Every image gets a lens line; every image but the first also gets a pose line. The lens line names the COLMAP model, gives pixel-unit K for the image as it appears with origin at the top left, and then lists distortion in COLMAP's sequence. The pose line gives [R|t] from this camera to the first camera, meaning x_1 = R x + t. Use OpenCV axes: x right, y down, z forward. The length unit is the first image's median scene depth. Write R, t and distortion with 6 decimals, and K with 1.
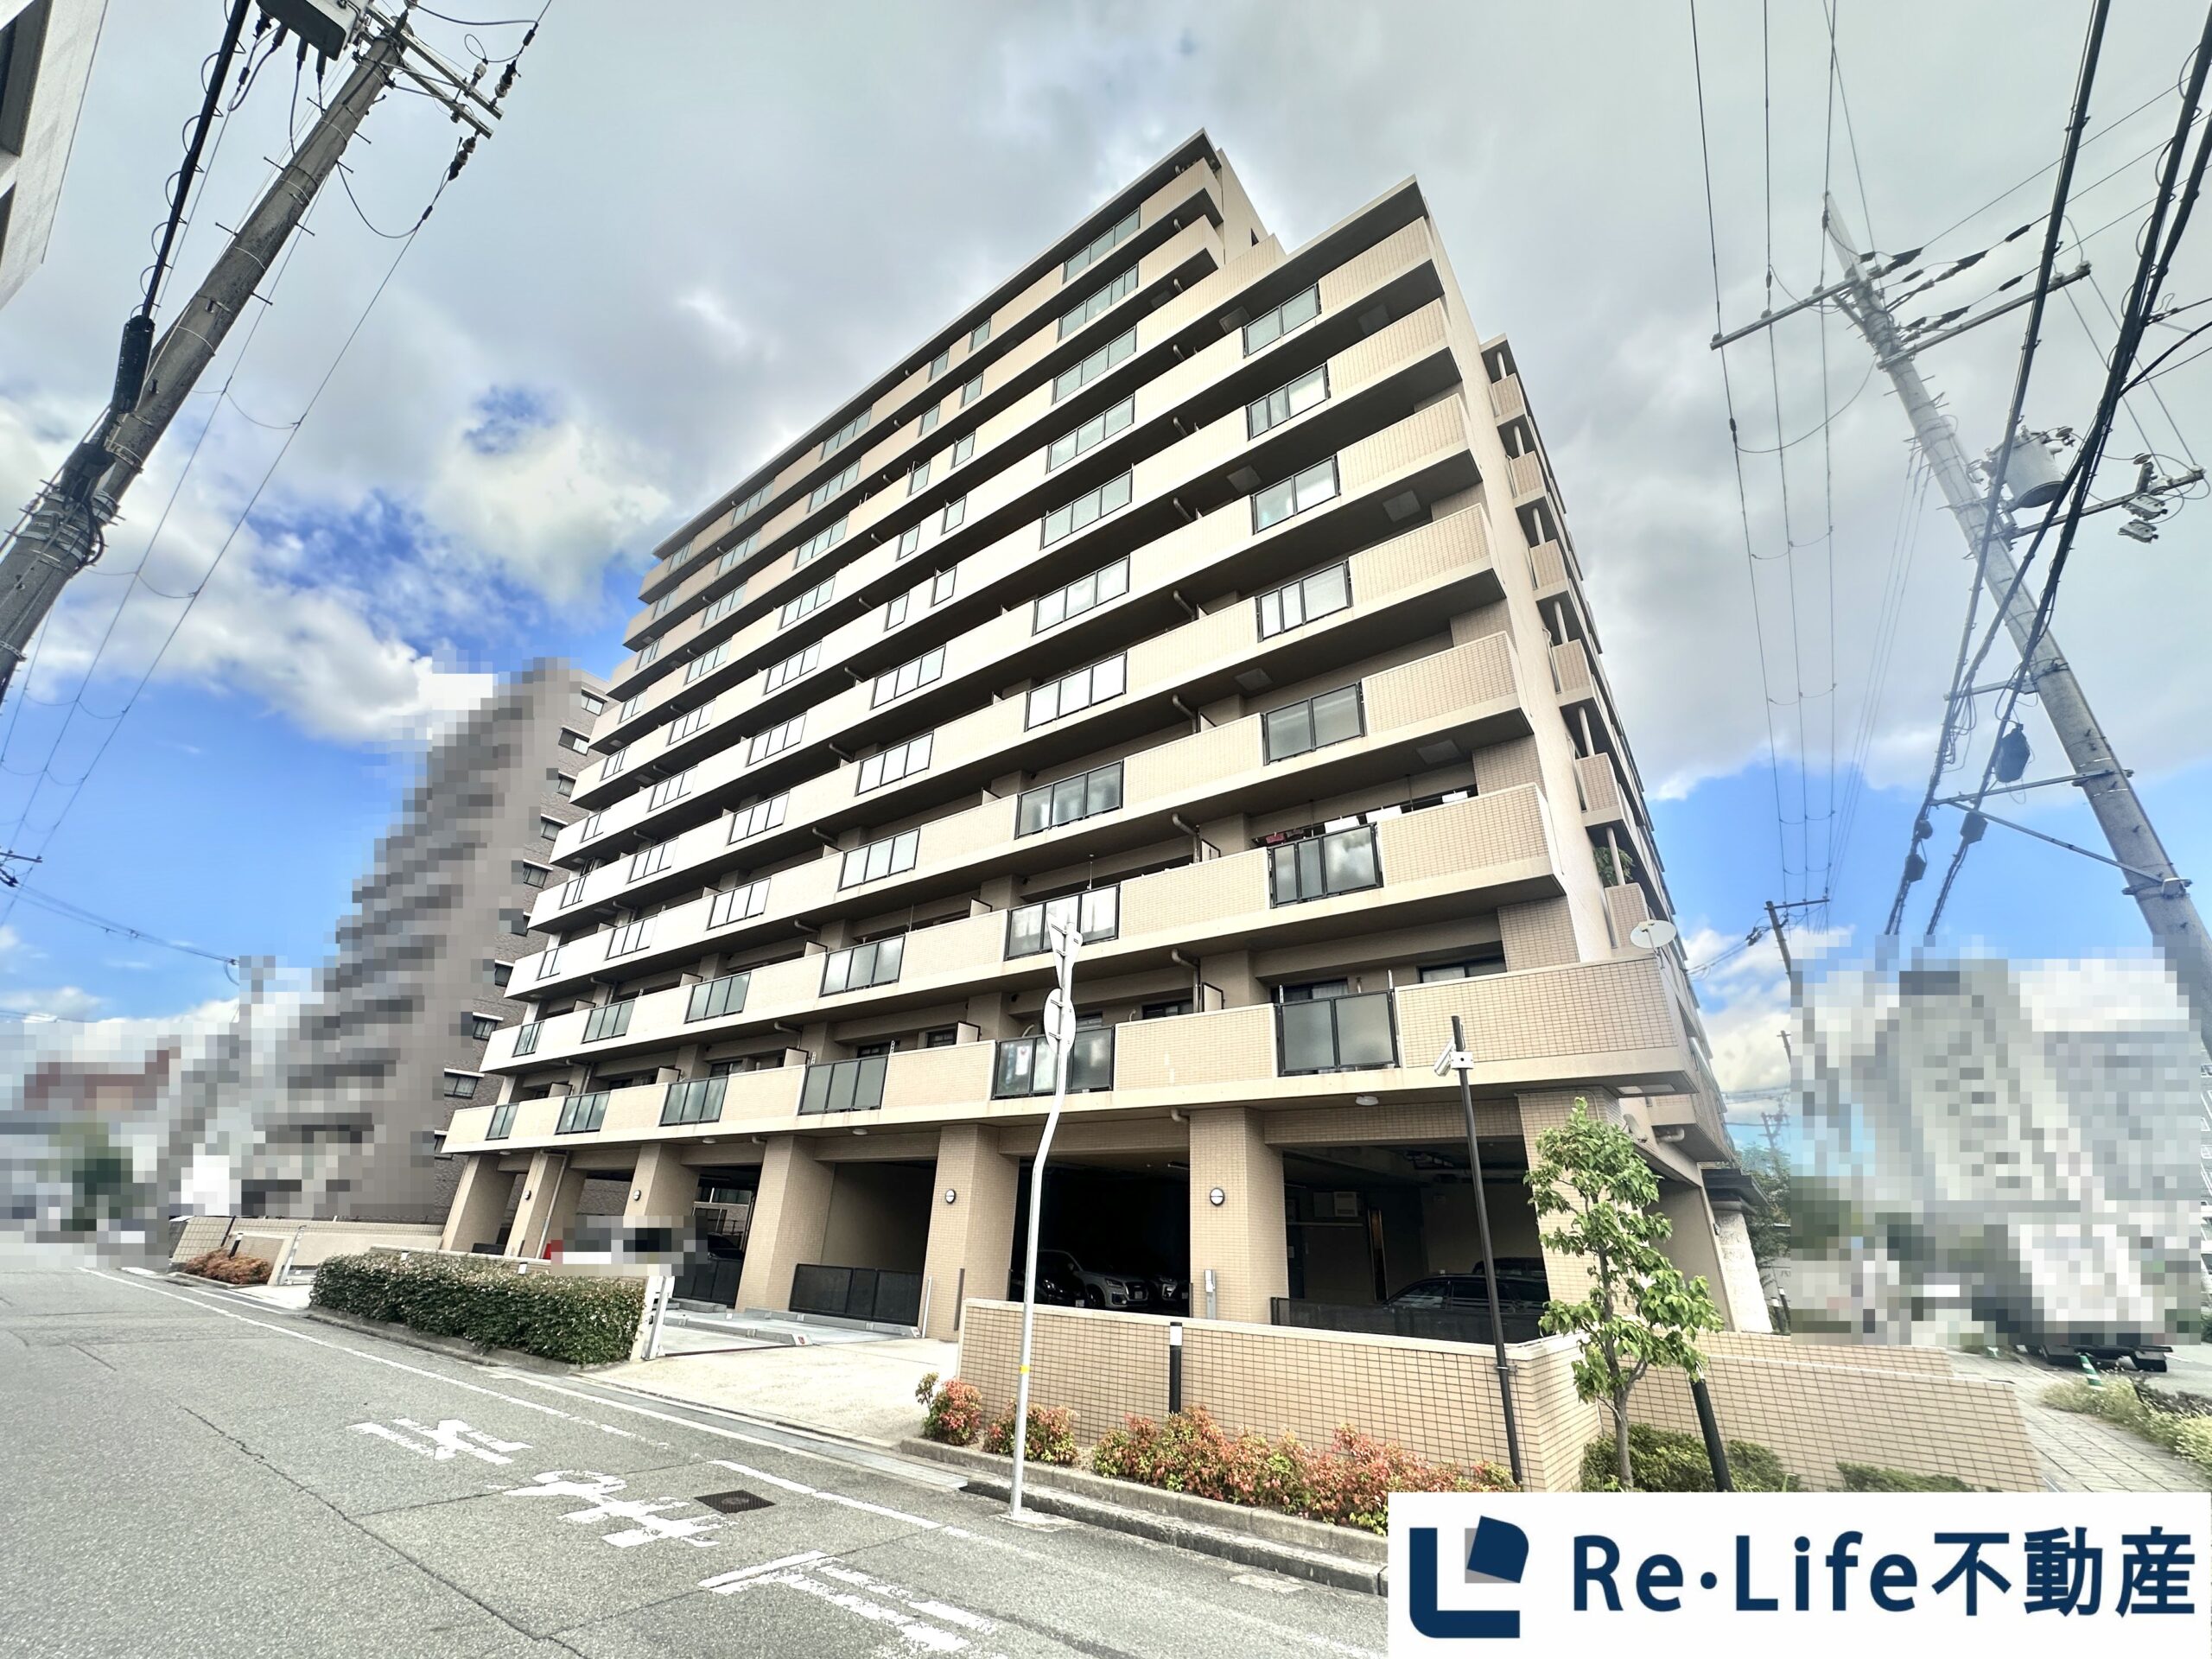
lens RADIAL K [[924.2, 0, 1111.6], [0, 924.2, 762.1], [0, 0, 1]] dist [0.012236, -0.031596]
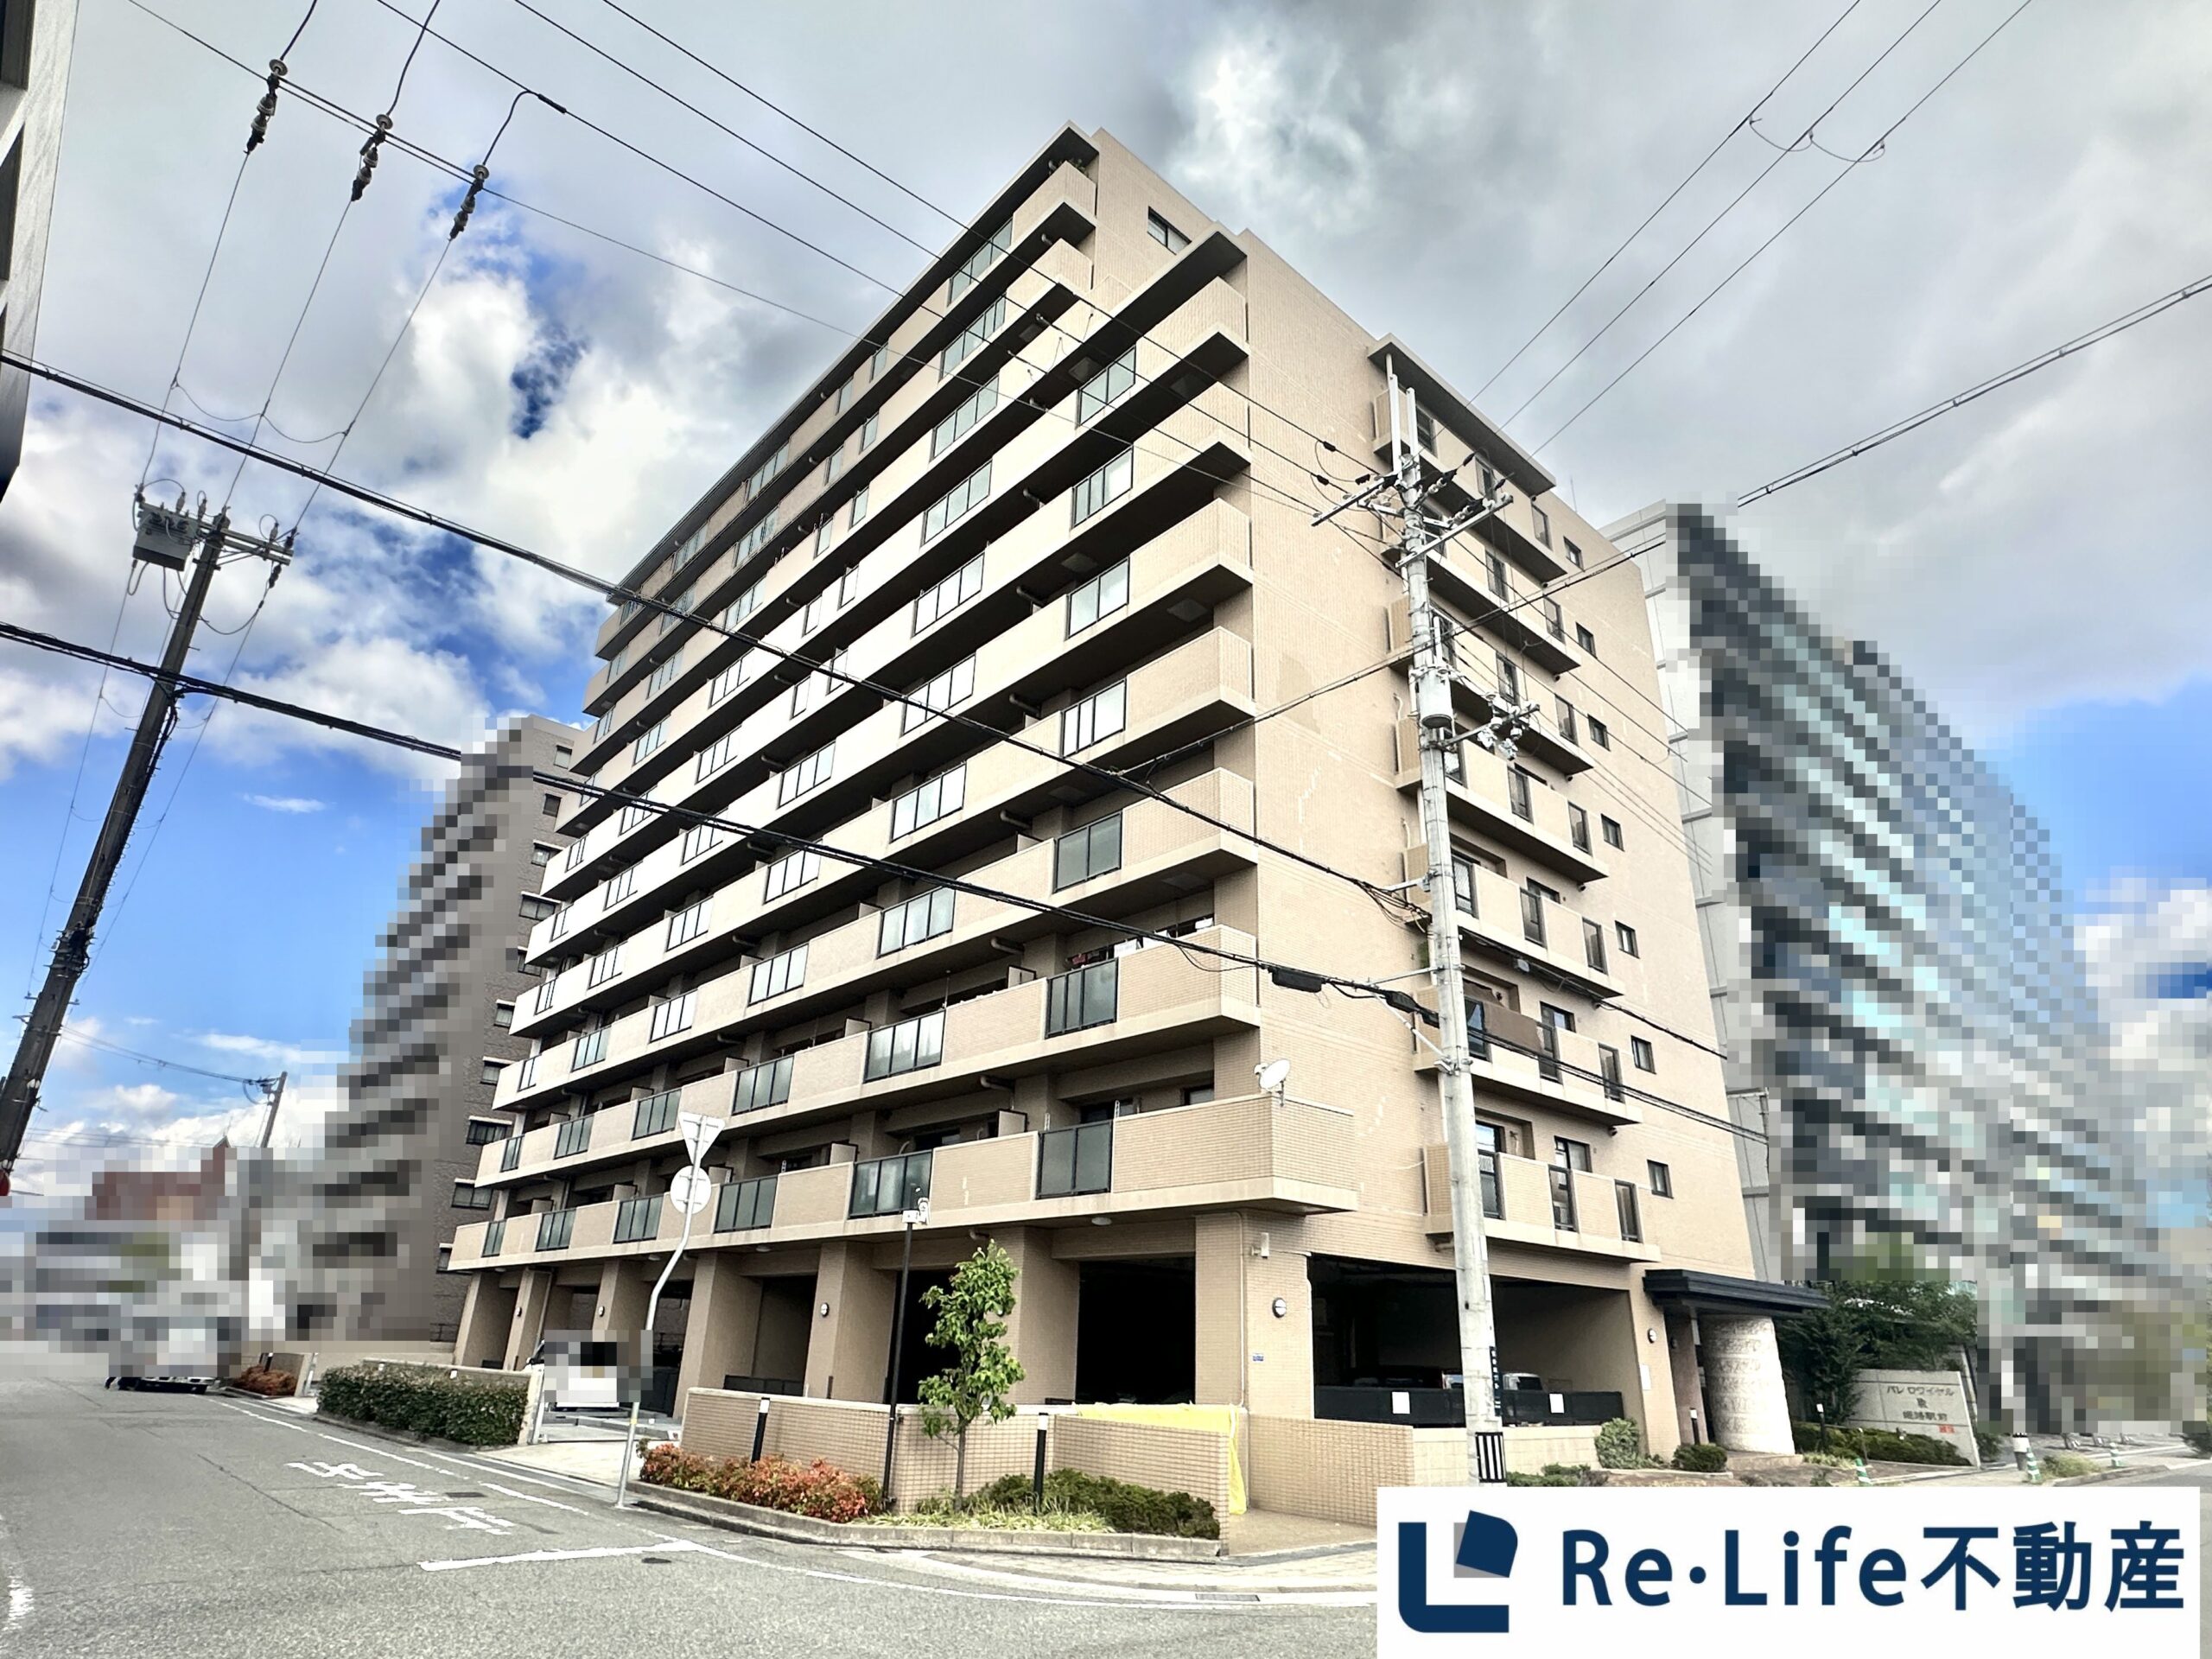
lens RADIAL K [[1222.8, 0, 1106.0], [0, 1222.8, 829.5], [0, 0, 1]] dist [0.044466, -0.131290]
pose [[0.985880, -0.069757, -0.152231, 0.207764], [0.079913, 0.994894, 0.061642, -0.068887], [0.147154, -0.072937, 0.986421, -0.148131]]
